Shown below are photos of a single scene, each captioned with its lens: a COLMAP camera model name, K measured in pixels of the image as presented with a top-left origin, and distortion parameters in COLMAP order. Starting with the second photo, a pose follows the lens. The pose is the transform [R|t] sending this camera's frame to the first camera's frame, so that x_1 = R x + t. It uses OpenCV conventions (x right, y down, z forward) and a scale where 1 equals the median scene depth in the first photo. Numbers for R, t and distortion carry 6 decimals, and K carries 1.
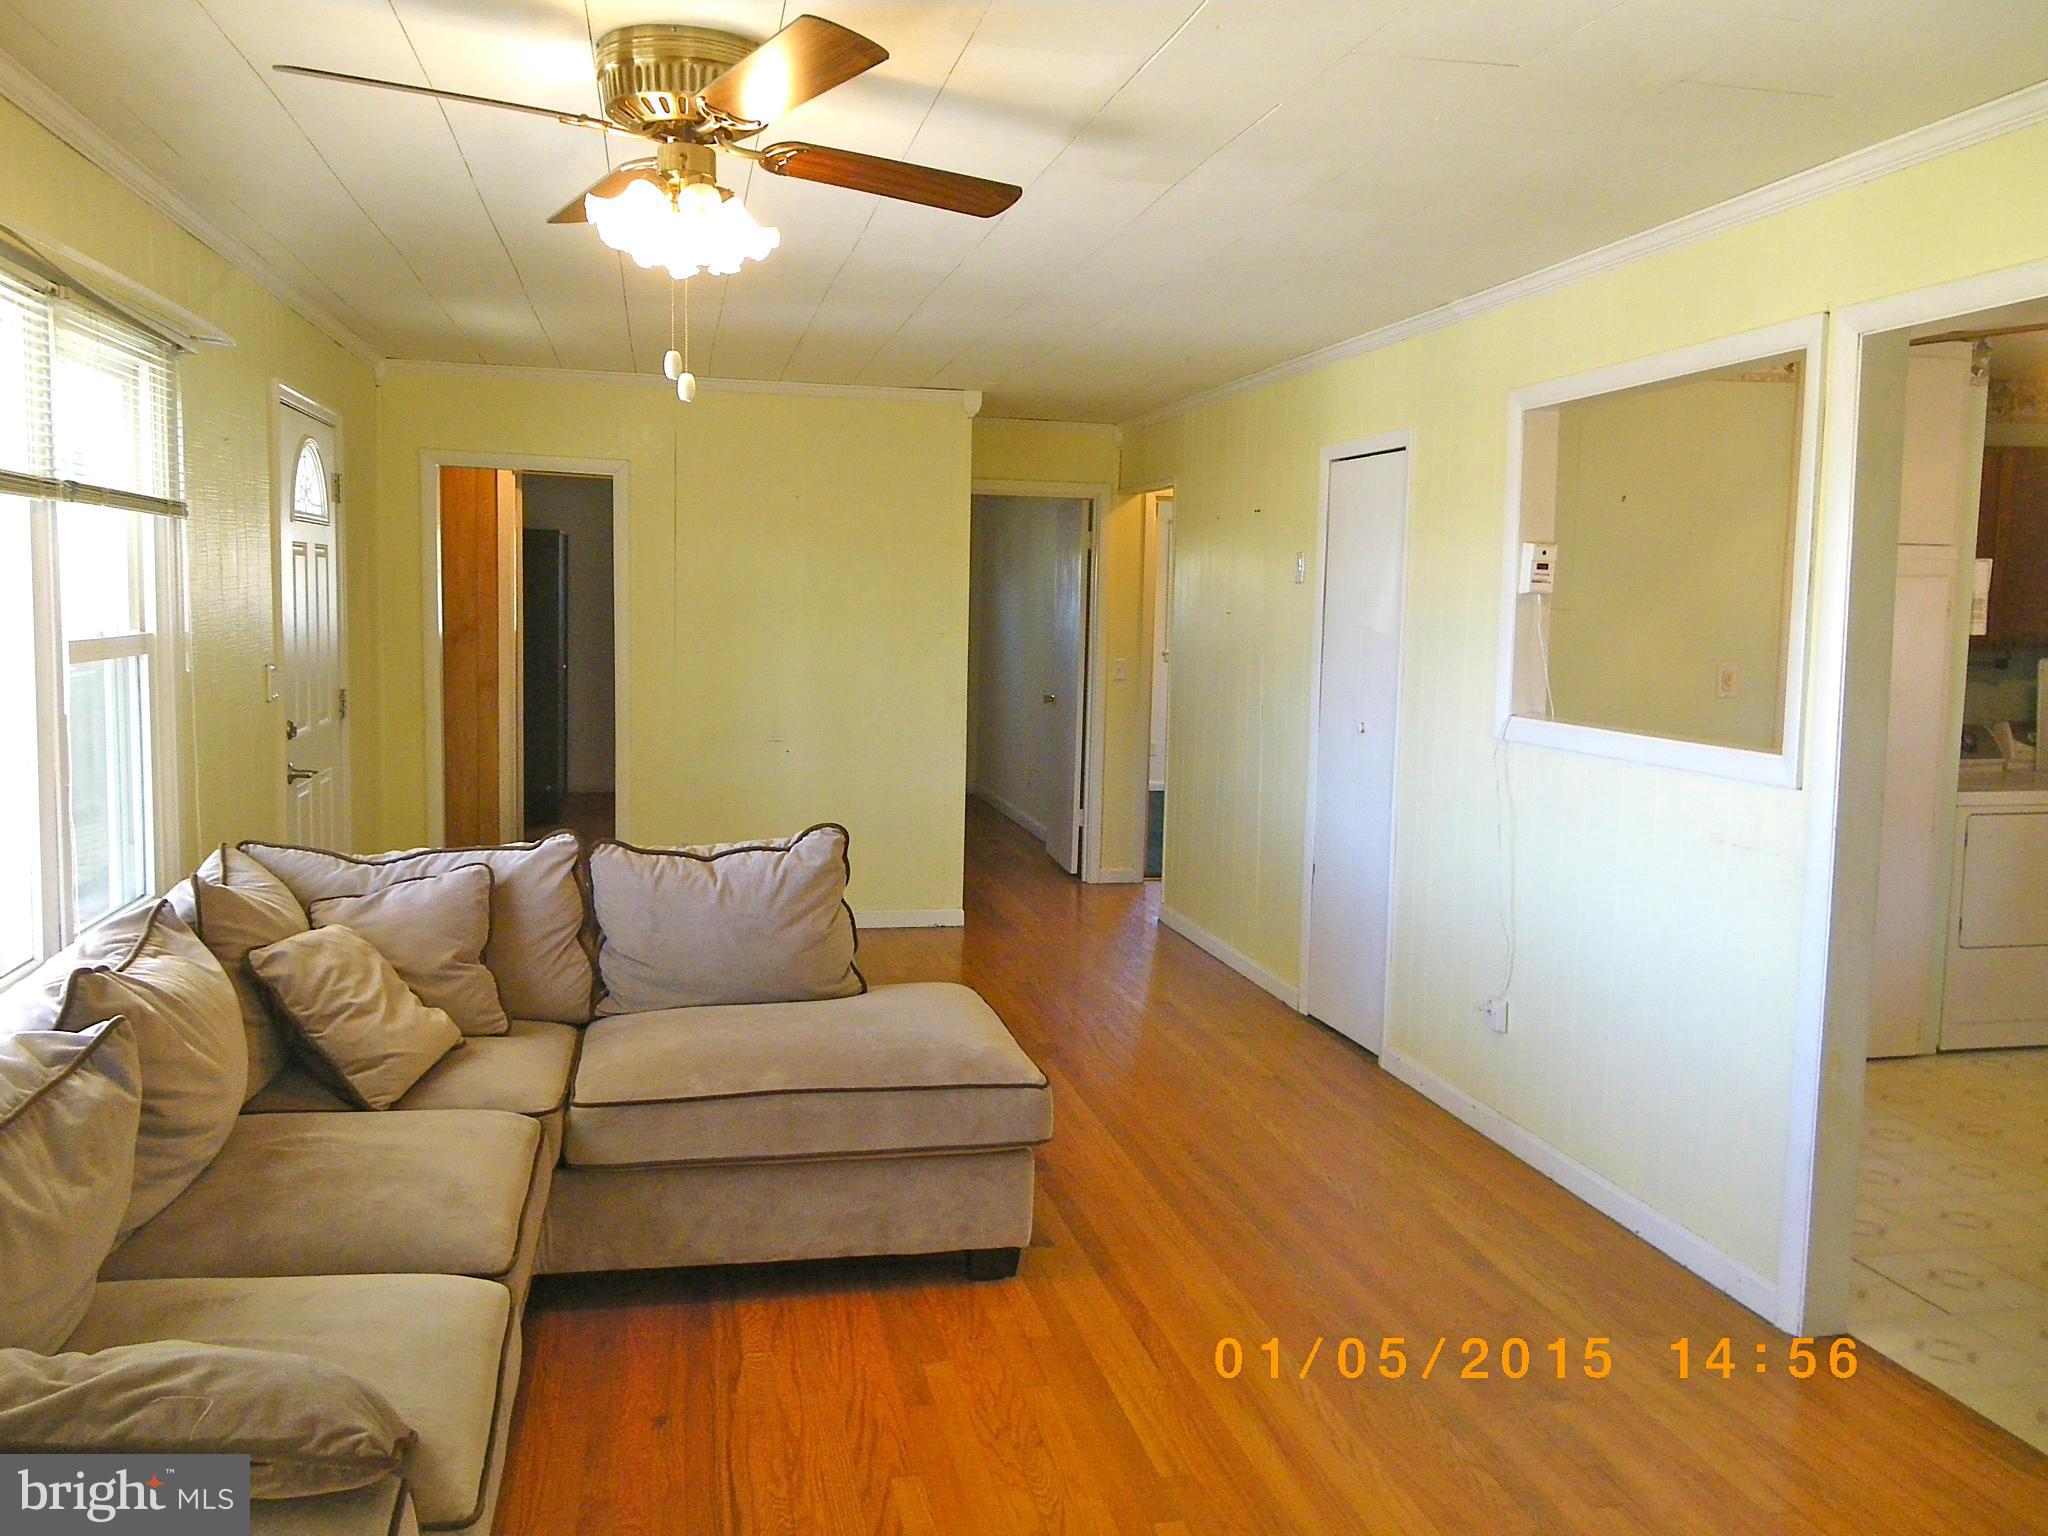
lens RADIAL K [[1639.2, 0, 1030.4], [0, 1639.2, 763.3], [0, 0, 1]] dist [0.027897, 0.001219]
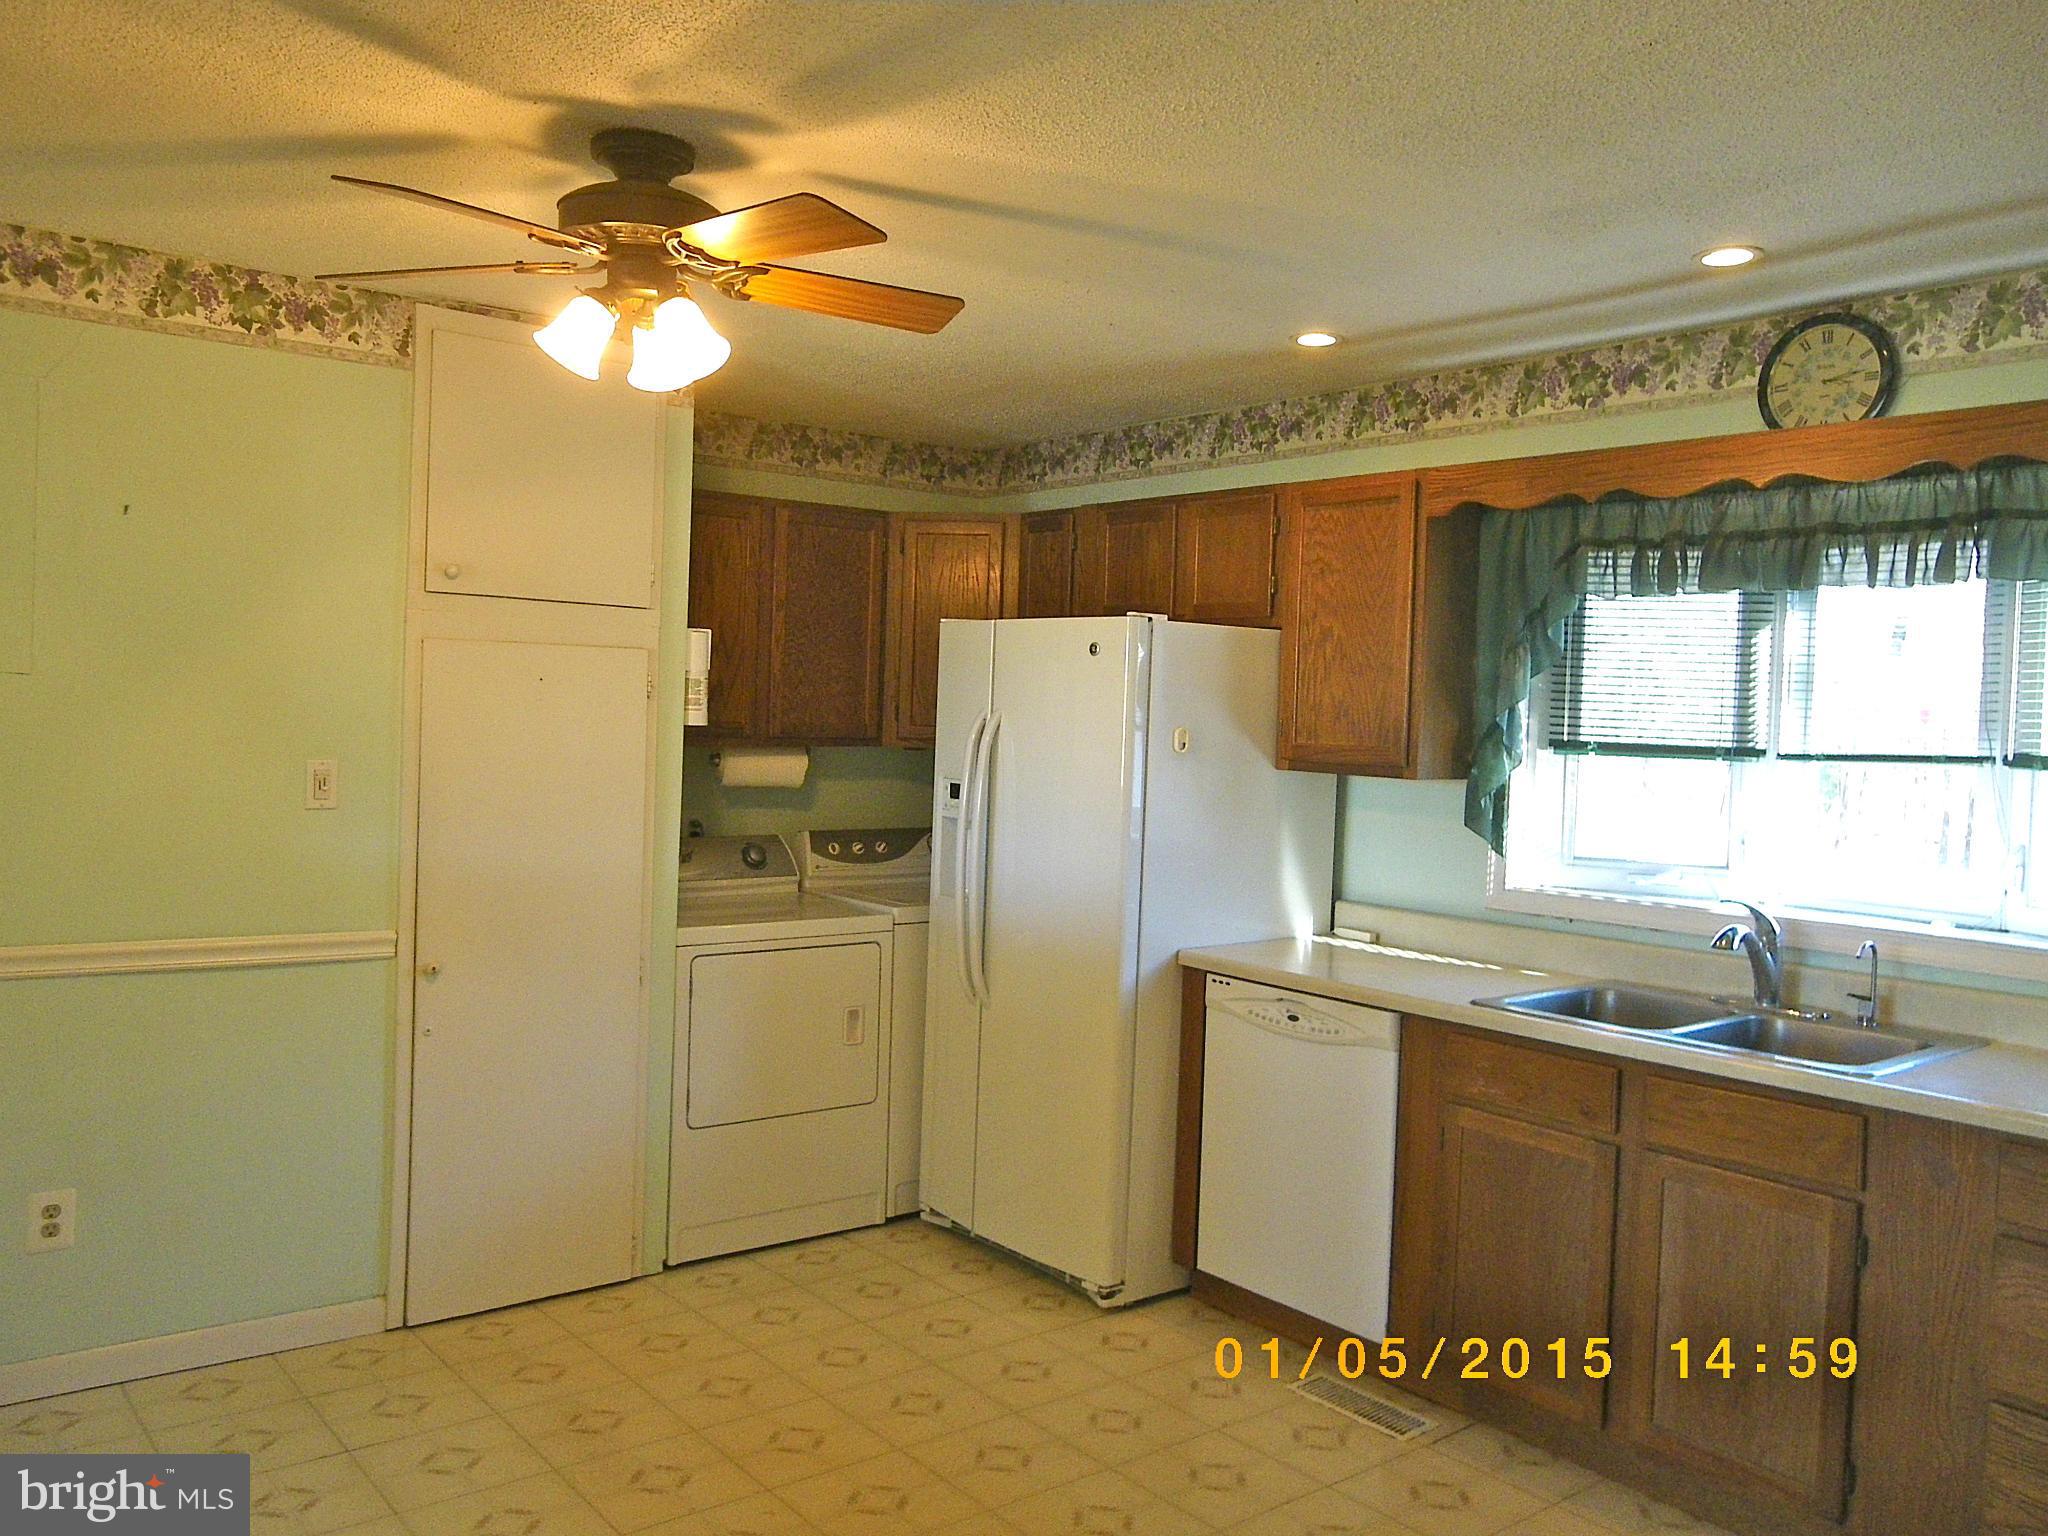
lens RADIAL K [[1639.2, 0, 1027.6], [0, 1639.2, 762.6], [0, 0, 1]] dist [0.027897, 0.001219]
pose [[0.898573, 0.005345, 0.438792, 0.373591], [0.017752, 0.998665, -0.048518, -0.019749], [-0.438465, 0.051386, 0.897278, 0.237460]]
